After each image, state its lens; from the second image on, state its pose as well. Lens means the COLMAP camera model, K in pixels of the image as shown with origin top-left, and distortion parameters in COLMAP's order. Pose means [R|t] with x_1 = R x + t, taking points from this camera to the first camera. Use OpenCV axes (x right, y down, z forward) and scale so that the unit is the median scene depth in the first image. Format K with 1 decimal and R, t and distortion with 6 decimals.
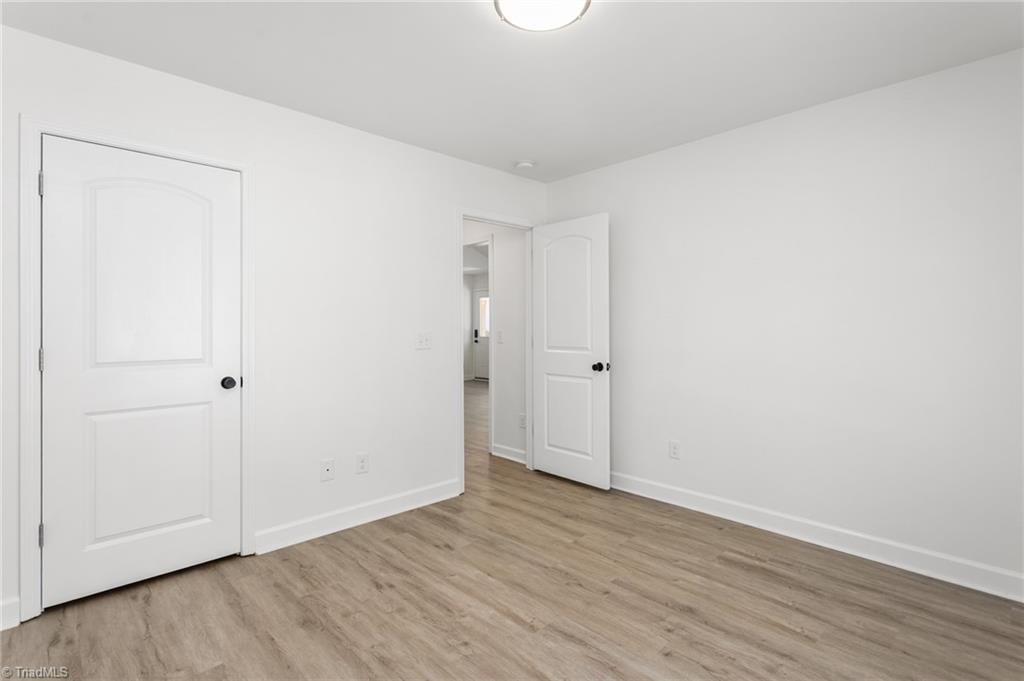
lens RADIAL K [[499.9, 0, 515.6], [0, 499.9, 330.4], [0, 0, 1]] dist [-0.001174, -0.000285]
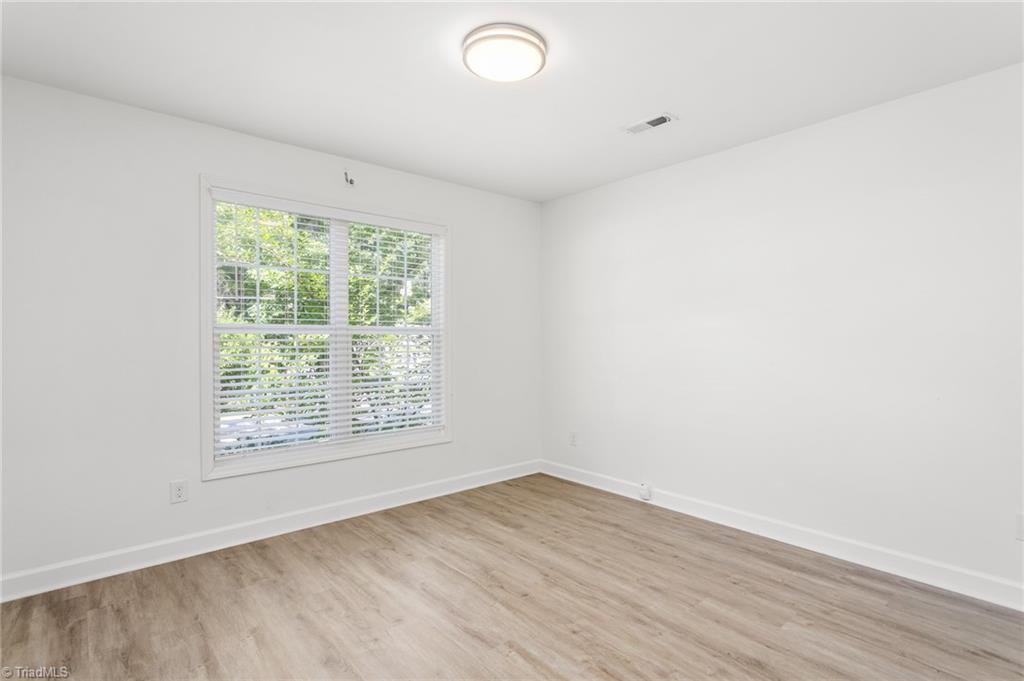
lens RADIAL K [[499.9, 0, 515.6], [0, 499.9, 330.4], [0, 0, 1]] dist [-0.001174, -0.000285]
pose [[-0.998569, 0.004648, 0.053285, -0.031719], [0.004158, 0.999948, -0.009305, -0.015495], [-0.053325, -0.009070, -0.998536, 2.002623]]
